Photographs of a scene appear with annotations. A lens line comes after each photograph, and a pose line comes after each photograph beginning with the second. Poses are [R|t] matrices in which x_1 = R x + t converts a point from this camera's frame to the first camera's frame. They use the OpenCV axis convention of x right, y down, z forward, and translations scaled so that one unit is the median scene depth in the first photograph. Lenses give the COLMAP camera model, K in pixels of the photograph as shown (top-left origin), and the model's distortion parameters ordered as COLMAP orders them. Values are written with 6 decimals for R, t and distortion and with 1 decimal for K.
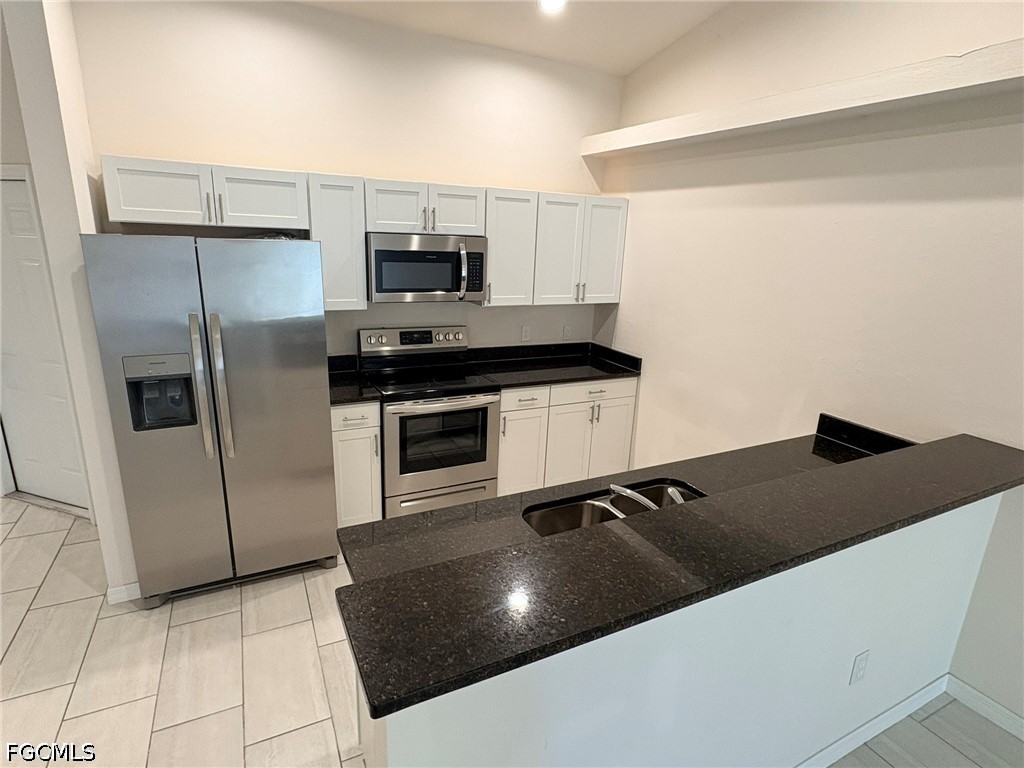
lens RADIAL K [[540.3, 0, 512.0], [0, 540.3, 384.0], [0, 0, 1]] dist [-0.003747, 0.000586]
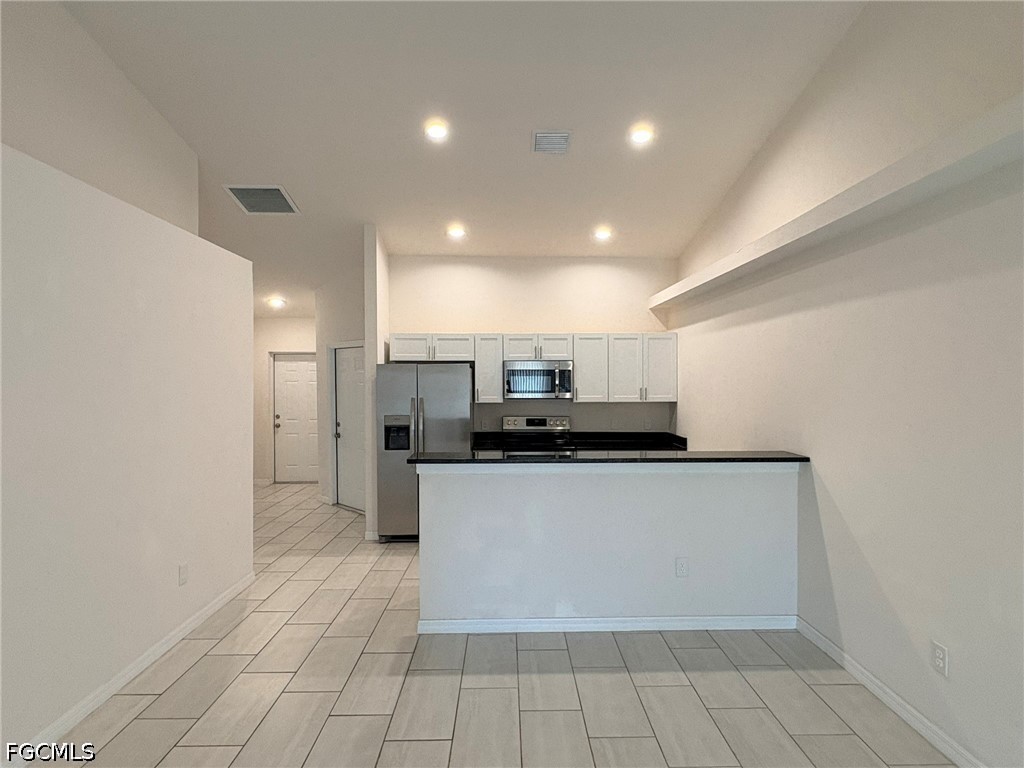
lens RADIAL K [[562.1, 0, 512.0], [0, 562.1, 384.0], [0, 0, 1]] dist [0.002820, -0.000057]
pose [[0.896226, -0.038821, -0.441895, 0.561011], [-0.079644, 0.965894, -0.246385, 0.248379], [0.436389, 0.256011, 0.862568, -0.585738]]
